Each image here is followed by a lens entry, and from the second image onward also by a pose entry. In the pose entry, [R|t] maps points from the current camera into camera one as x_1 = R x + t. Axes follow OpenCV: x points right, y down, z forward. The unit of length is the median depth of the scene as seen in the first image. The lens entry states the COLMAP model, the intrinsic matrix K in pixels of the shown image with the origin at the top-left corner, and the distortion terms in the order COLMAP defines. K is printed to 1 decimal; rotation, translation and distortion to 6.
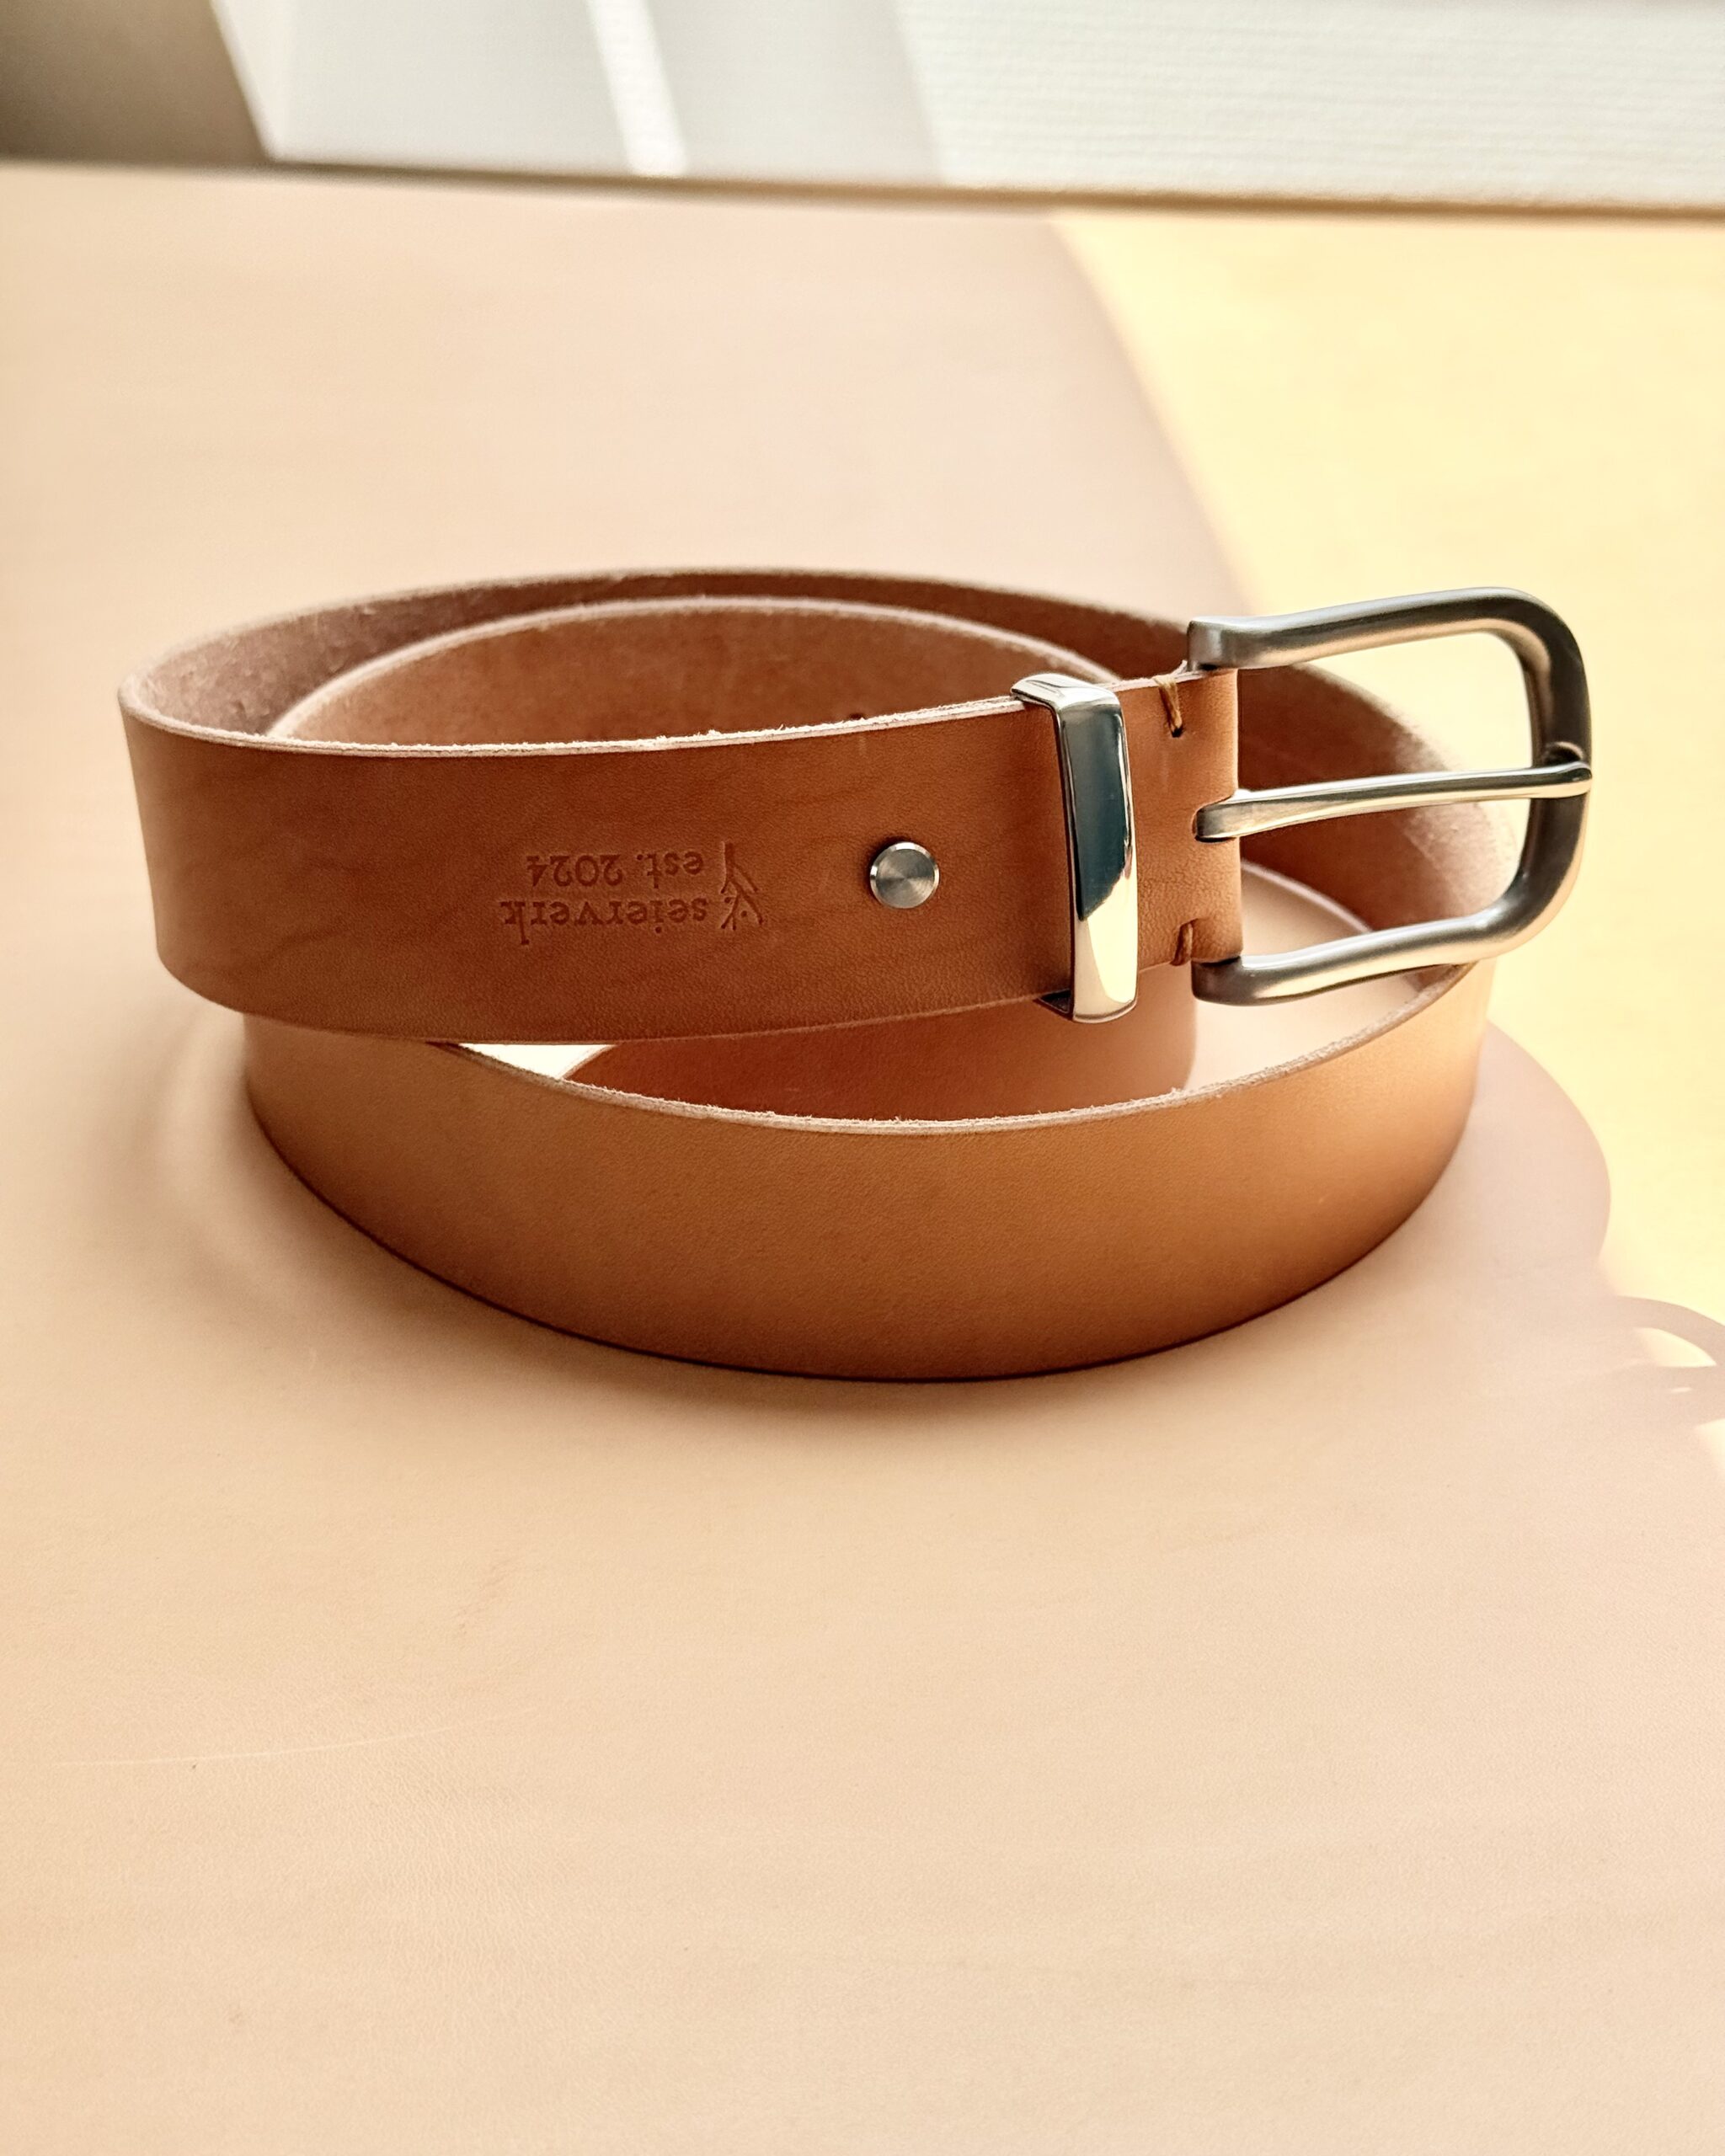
lens RADIAL K [[3448.7, 0, 835.6], [0, 3448.7, 1036.8], [0, 0, 1]] dist [0.205038, -0.212799]
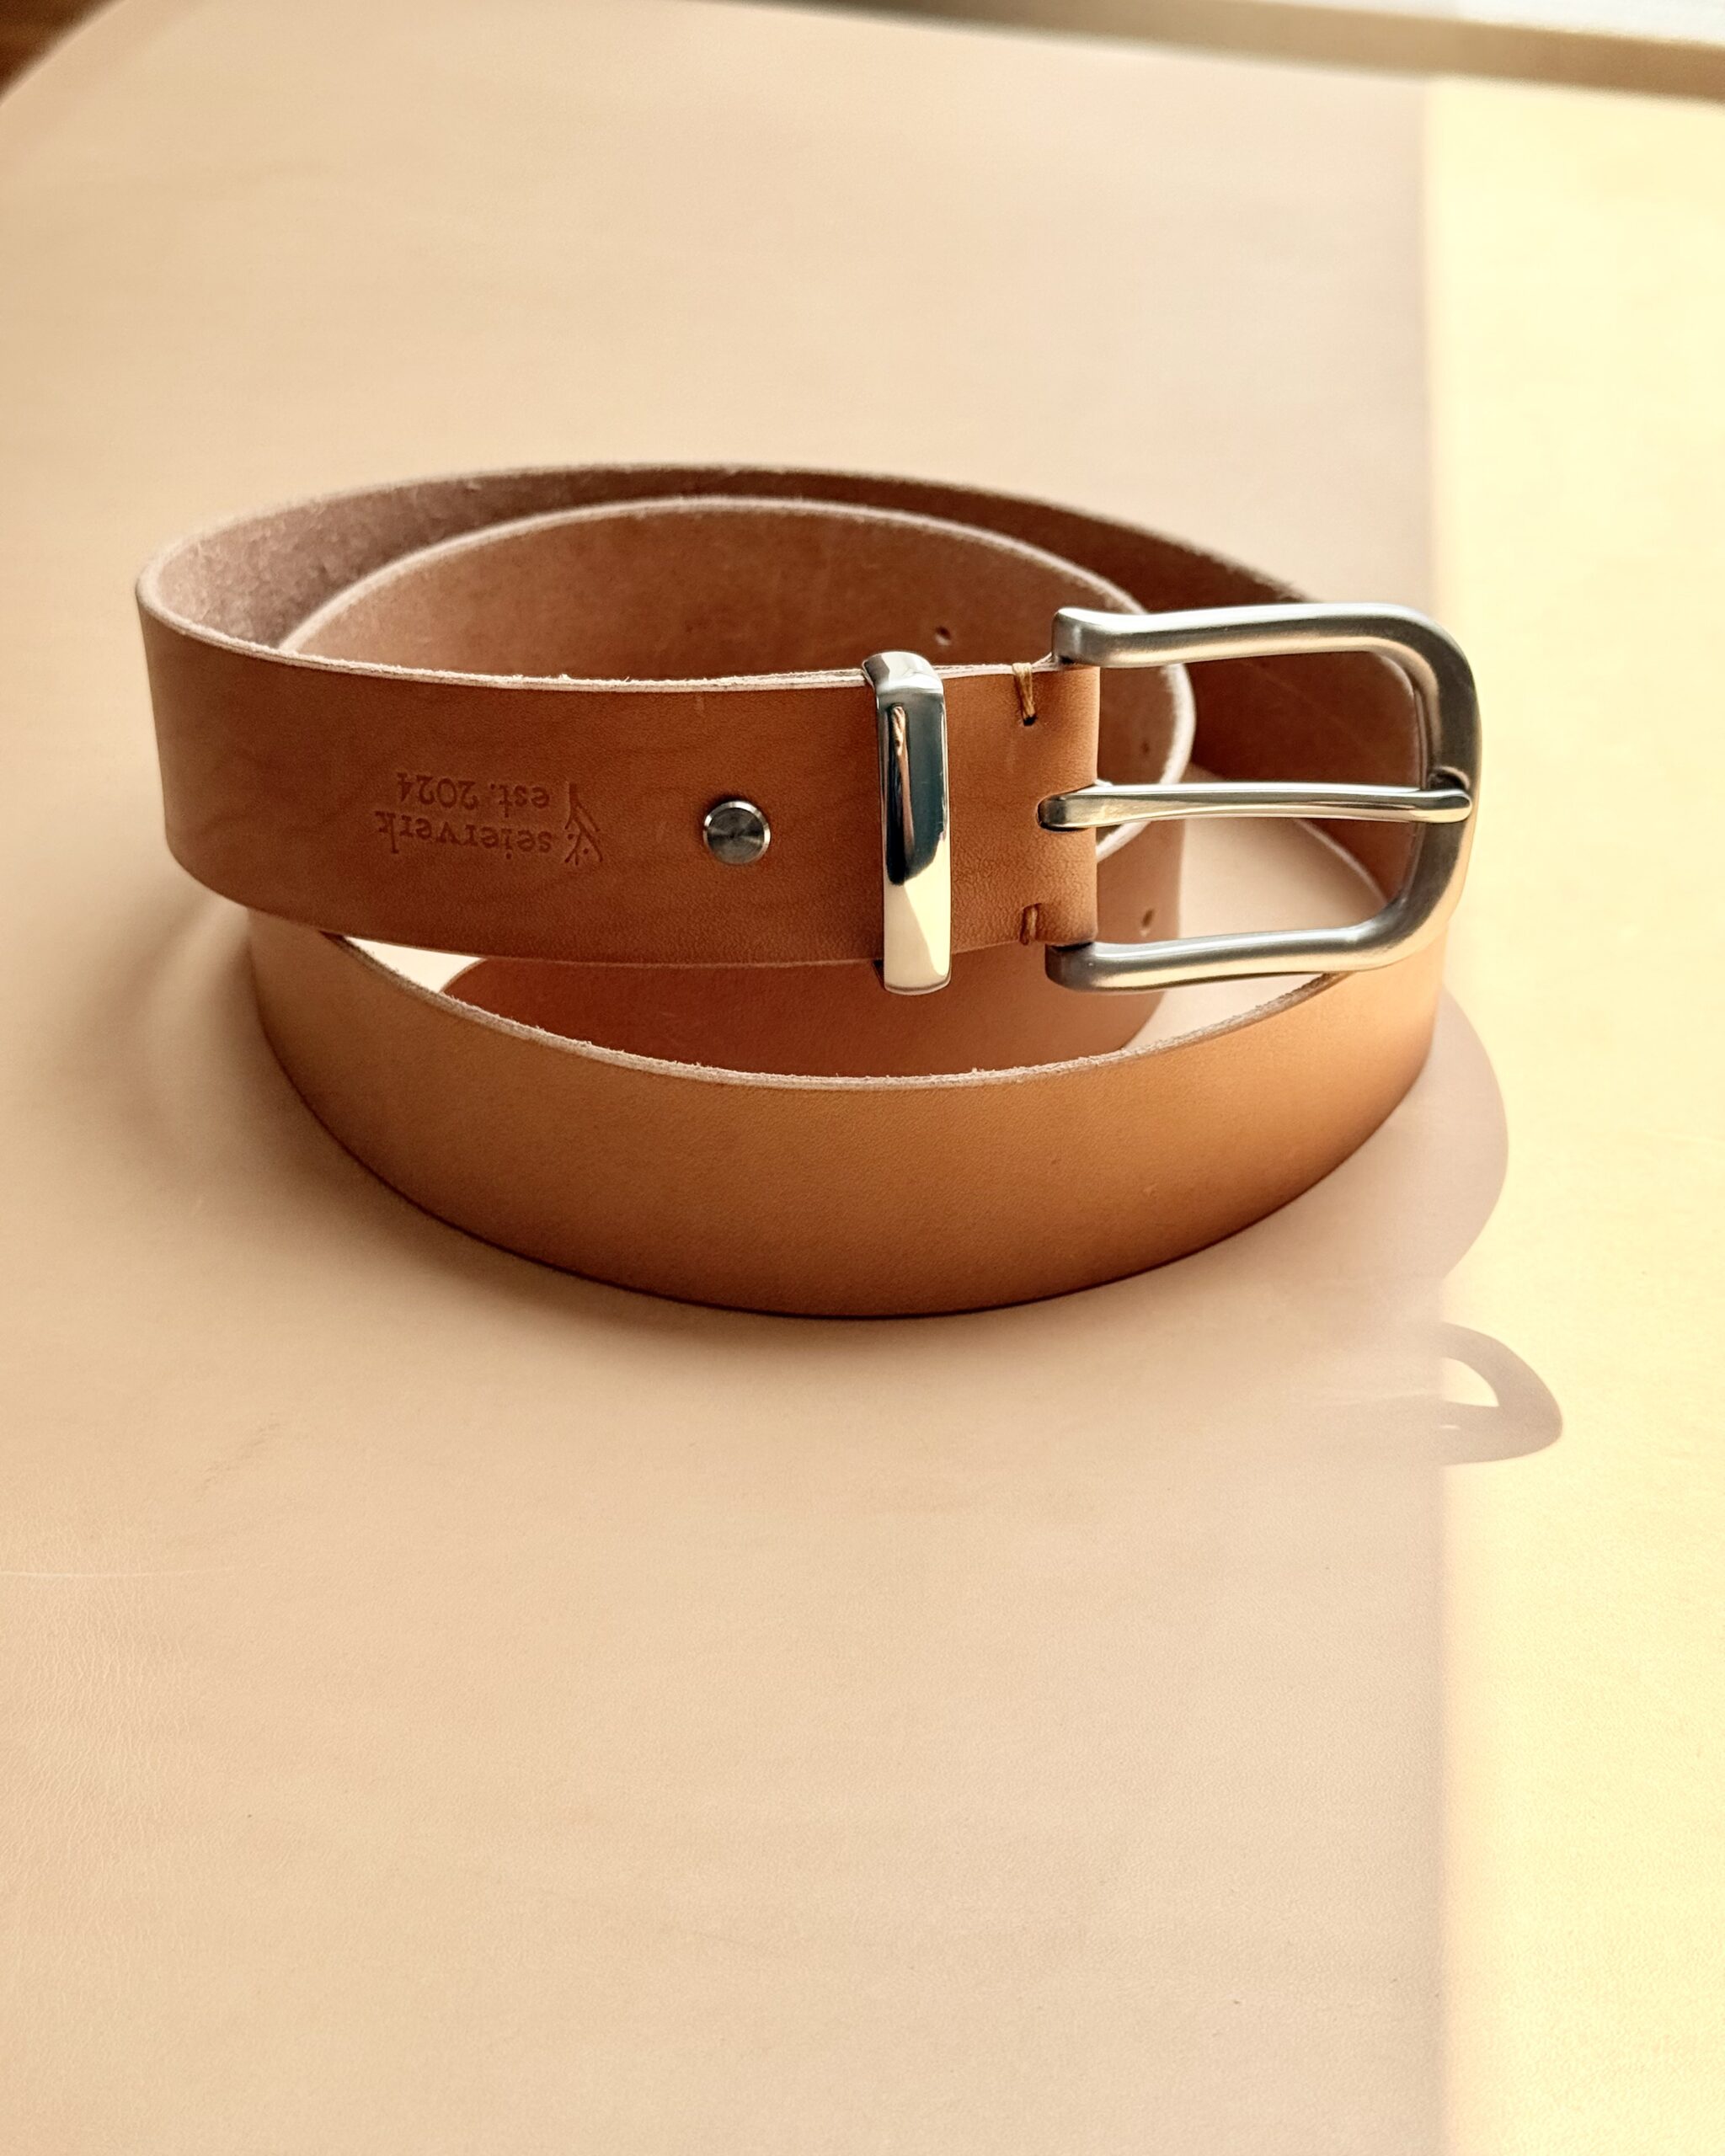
lens RADIAL K [[3448.7, 0, 835.6], [0, 3448.7, 1036.8], [0, 0, 1]] dist [0.205038, -0.212799]
pose [[0.966268, 0.130972, -0.221748, 0.278944], [-0.113118, 0.989365, 0.091438, -0.081994], [0.231366, -0.063270, 0.970807, -0.004311]]
